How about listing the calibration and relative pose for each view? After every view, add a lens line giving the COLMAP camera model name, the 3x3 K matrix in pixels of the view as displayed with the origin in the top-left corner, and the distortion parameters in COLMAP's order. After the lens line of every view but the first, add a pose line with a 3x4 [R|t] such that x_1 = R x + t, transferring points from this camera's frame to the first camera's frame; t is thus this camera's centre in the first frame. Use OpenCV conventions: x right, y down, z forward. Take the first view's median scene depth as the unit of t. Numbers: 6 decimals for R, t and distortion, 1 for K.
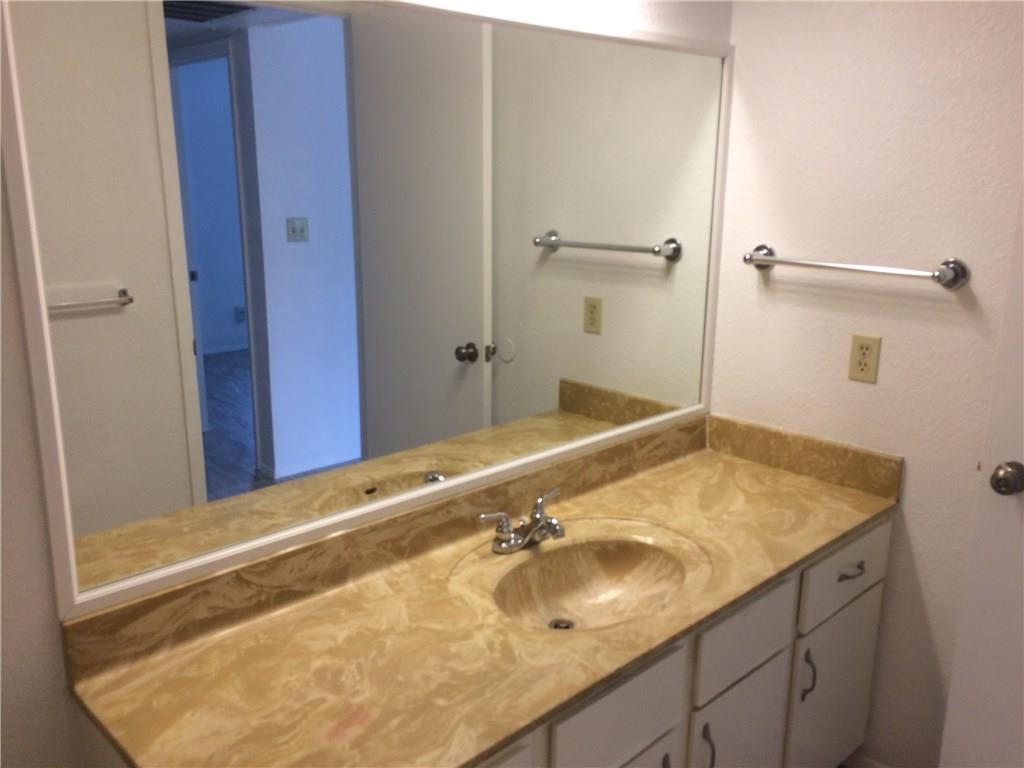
lens RADIAL K [[871.0, 0, 512.7], [0, 871.0, 402.2], [0, 0, 1]] dist [0.087647, -0.104015]
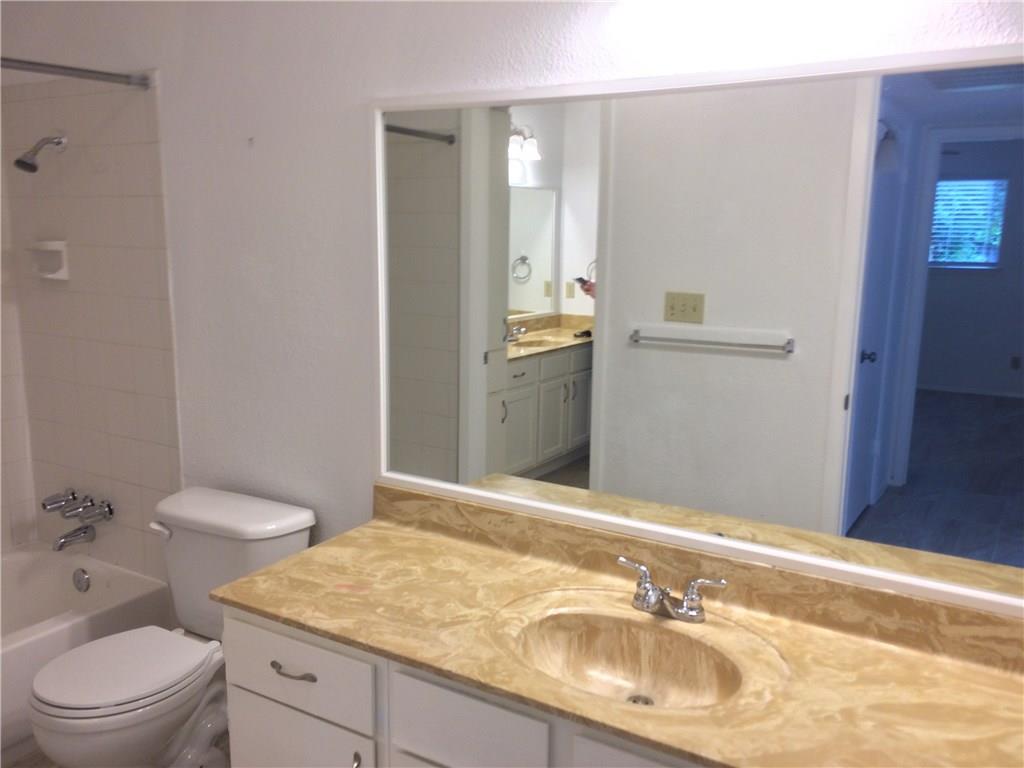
lens RADIAL K [[892.8, 0, 524.5], [0, 892.8, 382.3], [0, 0, 1]] dist [0.084510, -0.122392]
pose [[0.232395, 0.159415, -0.959468, 1.000957], [-0.256118, 0.961691, 0.097749, -0.159365], [0.938294, 0.223021, 0.264321, 0.591224]]
